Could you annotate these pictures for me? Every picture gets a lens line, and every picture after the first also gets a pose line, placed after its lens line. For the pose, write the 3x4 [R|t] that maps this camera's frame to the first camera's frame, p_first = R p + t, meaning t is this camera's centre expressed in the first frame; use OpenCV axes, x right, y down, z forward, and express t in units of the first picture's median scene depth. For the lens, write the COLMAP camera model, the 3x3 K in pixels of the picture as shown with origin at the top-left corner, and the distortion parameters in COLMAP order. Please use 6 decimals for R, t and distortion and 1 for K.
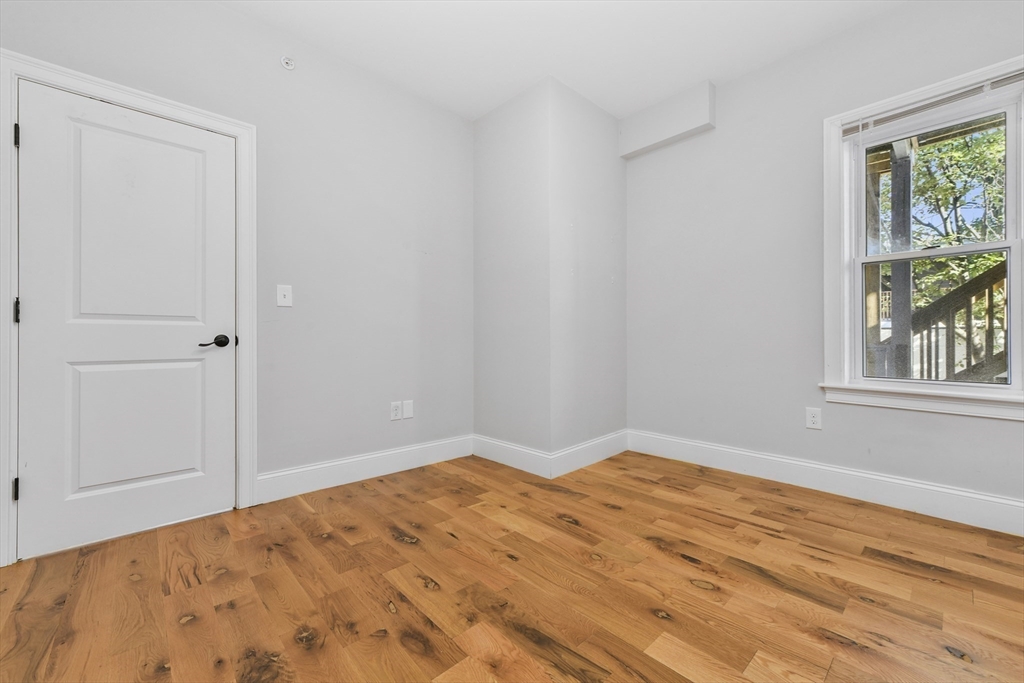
lens RADIAL K [[414.7, 0, 521.7], [0, 414.7, 340.8], [0, 0, 1]] dist [-0.000622, 0.000645]
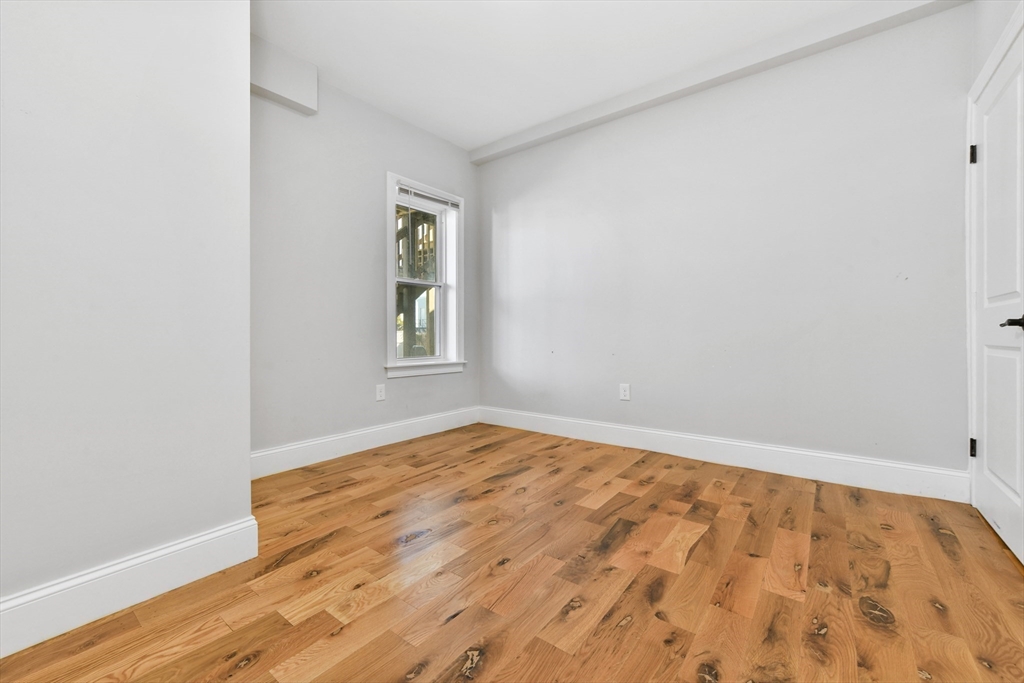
lens RADIAL K [[414.7, 0, 516.6], [0, 414.7, 335.2], [0, 0, 1]] dist [-0.000622, 0.000645]
pose [[-0.162467, -0.001892, 0.986712, -0.750611], [0.009529, 0.999949, 0.003487, 0.004553], [-0.986668, 0.009969, -0.162441, 0.880712]]
